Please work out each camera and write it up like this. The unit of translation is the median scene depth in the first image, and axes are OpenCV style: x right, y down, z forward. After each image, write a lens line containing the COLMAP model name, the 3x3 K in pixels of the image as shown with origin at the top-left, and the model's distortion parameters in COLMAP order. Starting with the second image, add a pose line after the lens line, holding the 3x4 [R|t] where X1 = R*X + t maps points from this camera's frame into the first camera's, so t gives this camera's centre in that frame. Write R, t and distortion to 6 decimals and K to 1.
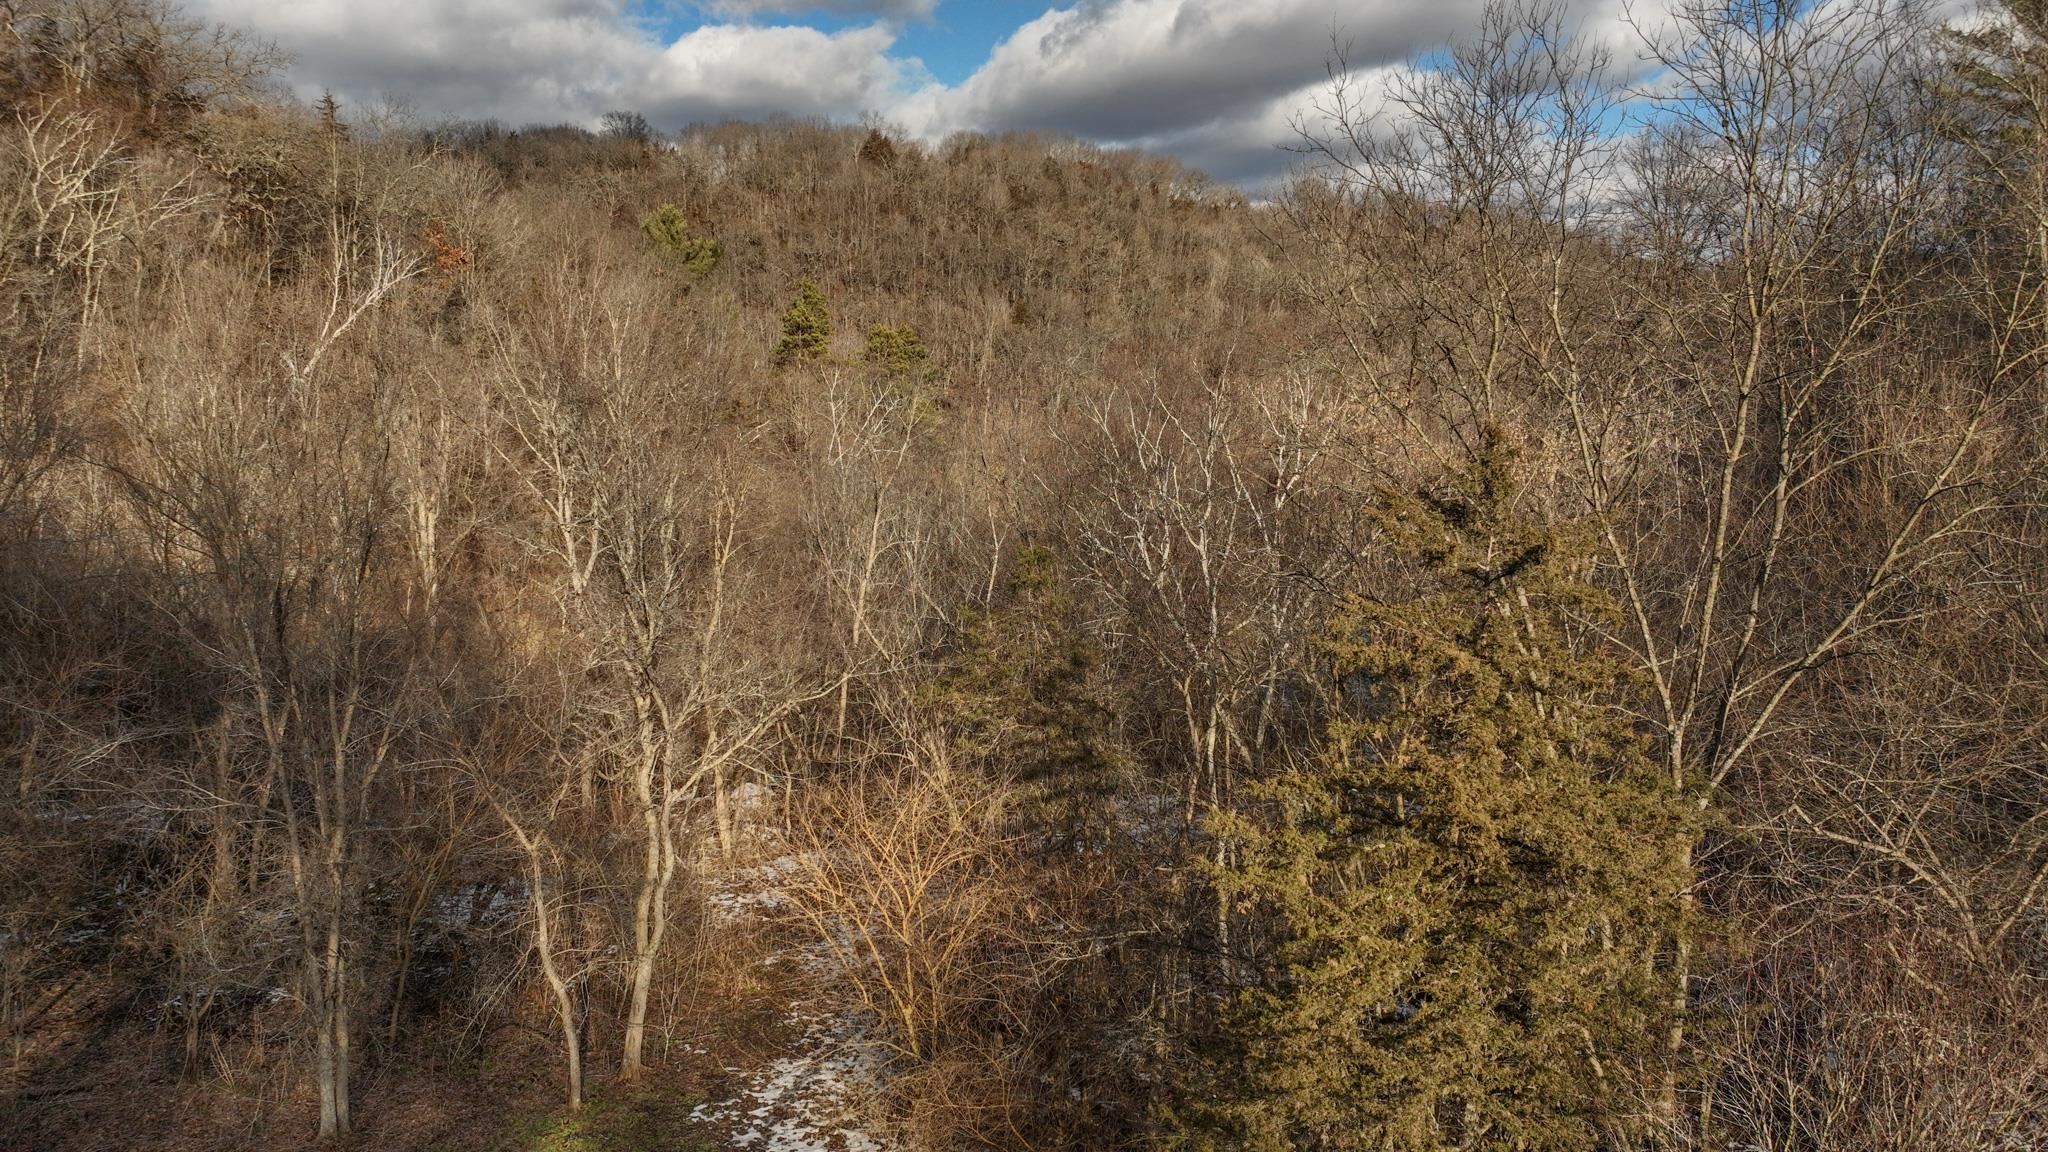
lens RADIAL K [[1446.3, 0, 1024.0], [0, 1446.3, 576.0], [0, 0, 1]] dist [-0.006914, 0.031731]
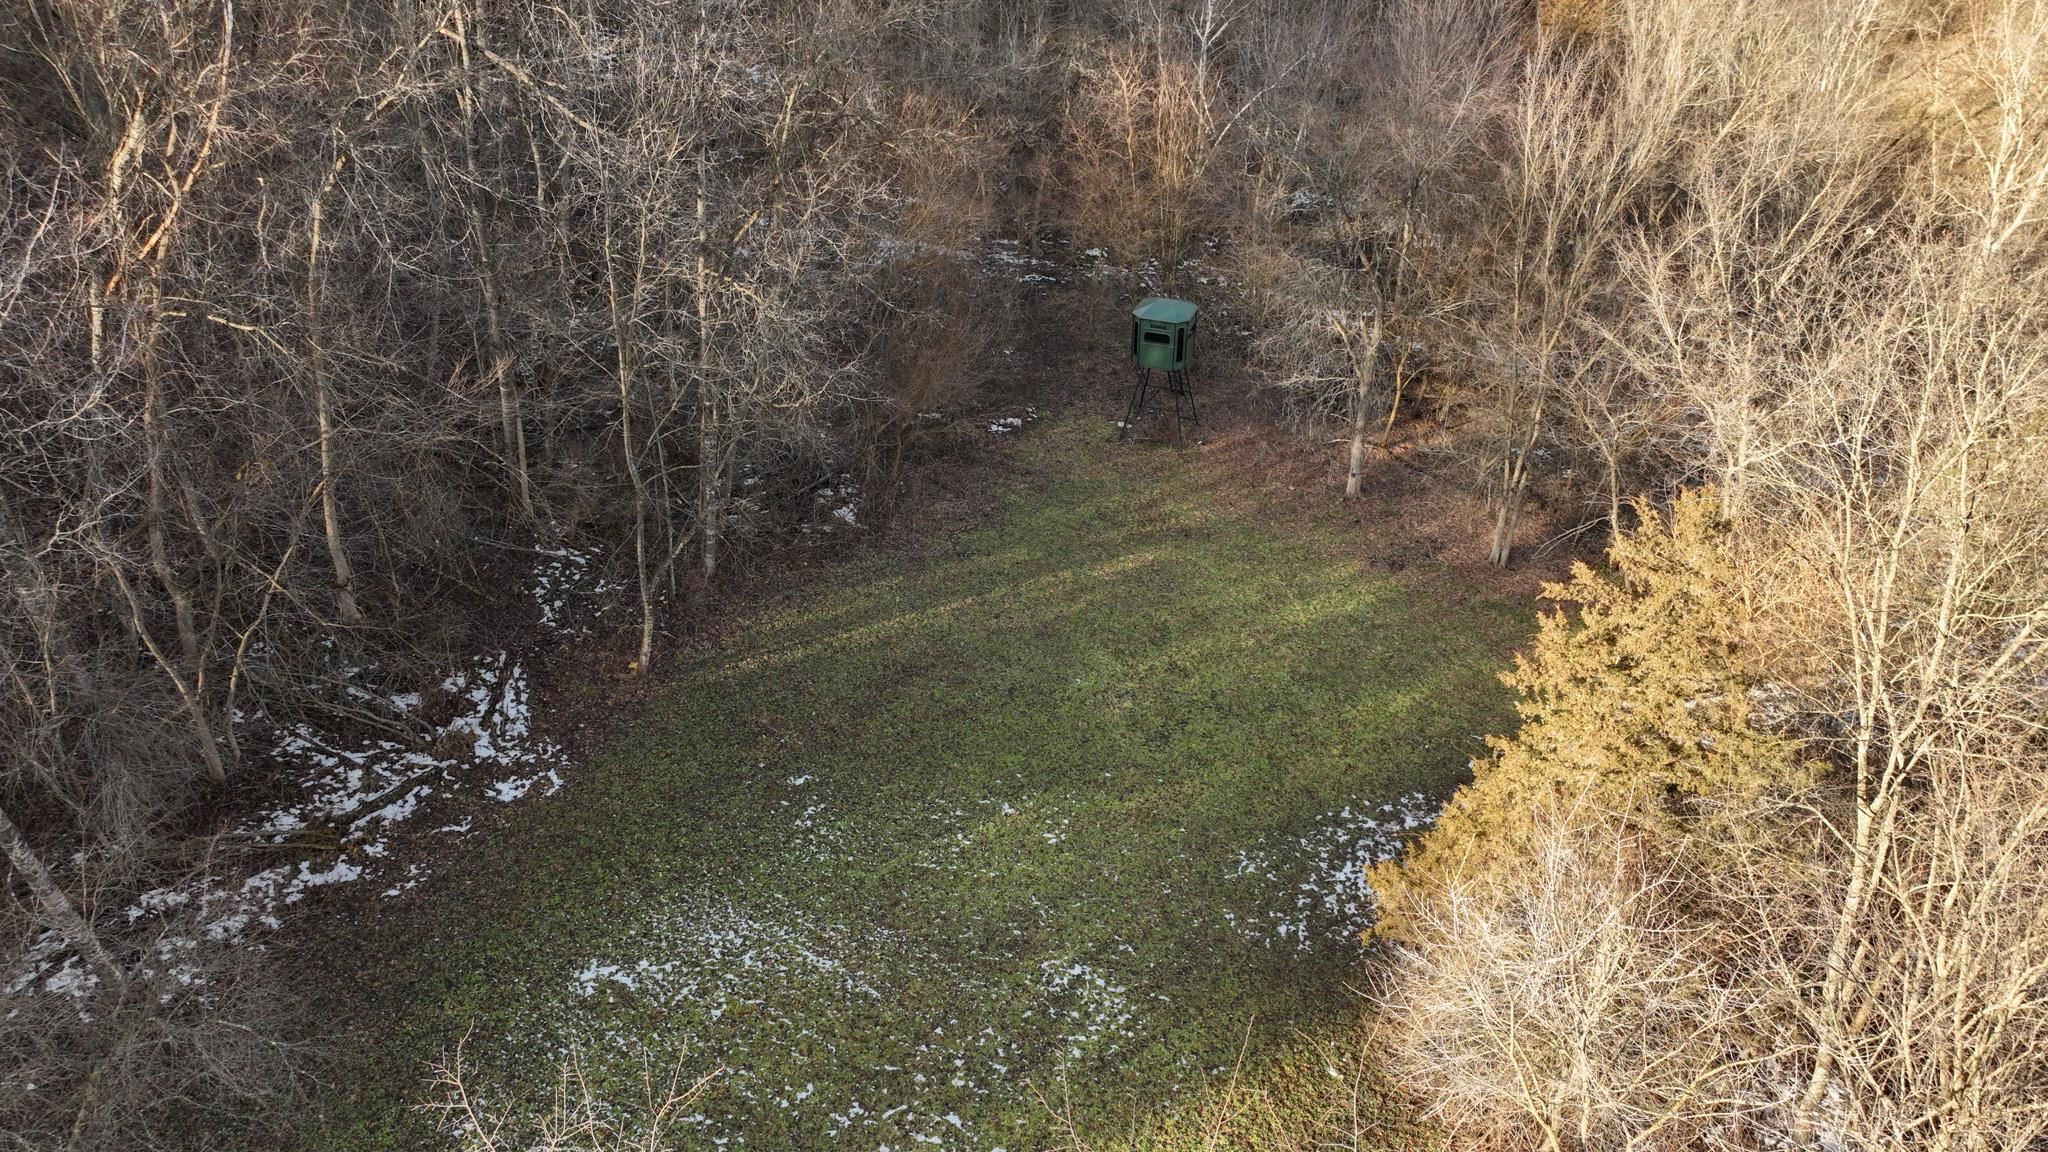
lens RADIAL K [[1440.6, 0, 1024.0], [0, 1440.6, 576.0], [0, 0, 1]] dist [0.002859, 0.002954]
pose [[0.356337, 0.484134, -0.799149, 0.201393], [-0.124279, 0.872251, 0.473004, -0.098358], [0.926055, -0.069232, 0.370983, -0.040235]]
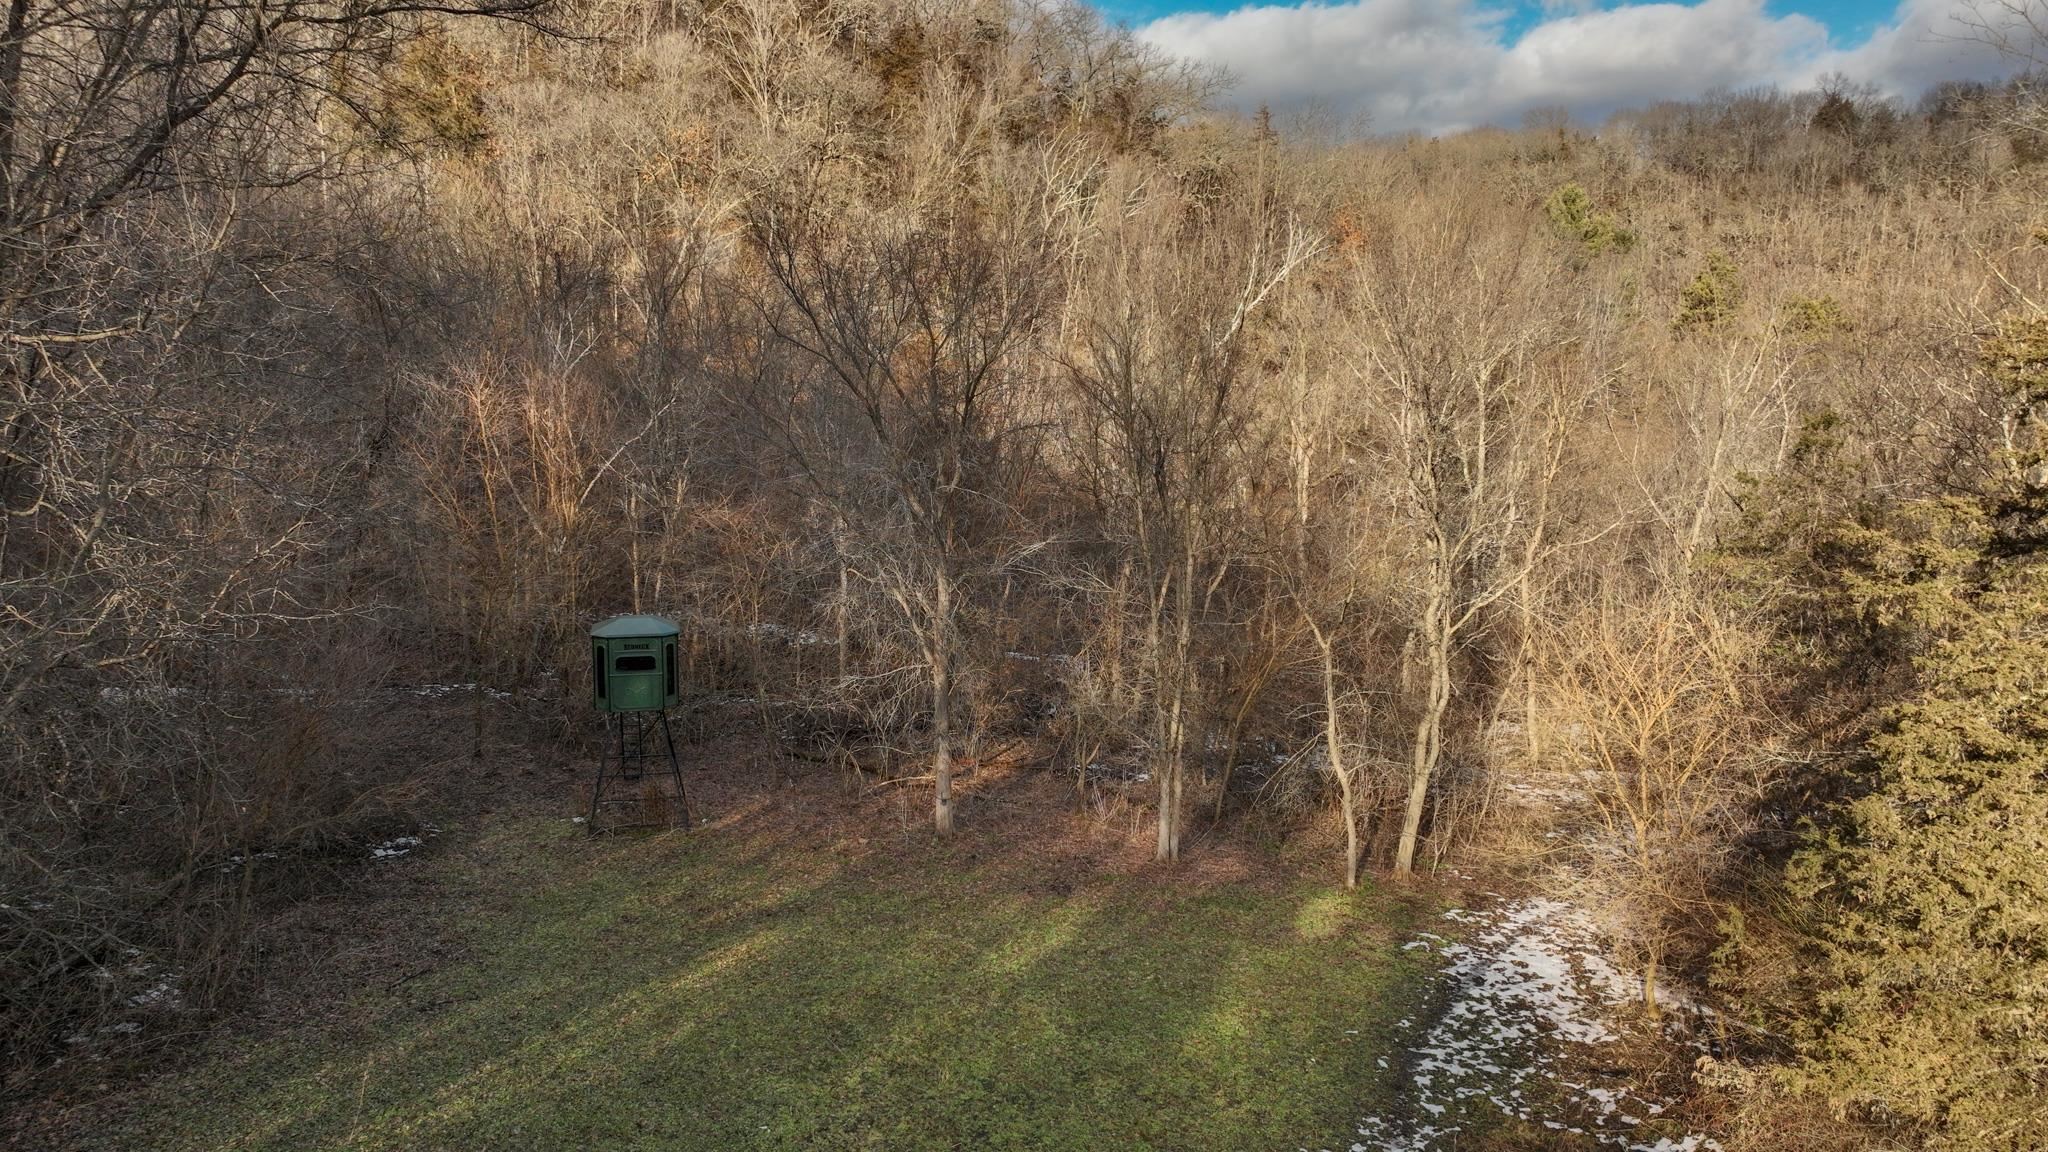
lens RADIAL K [[1446.3, 0, 1024.0], [0, 1446.3, 576.0], [0, 0, 1]] dist [-0.006914, 0.031731]
pose [[0.823119, 0.072290, -0.563249, 0.035925], [-0.075852, 0.996972, 0.017107, 0.035803], [0.562780, 0.028643, 0.826110, -0.039657]]
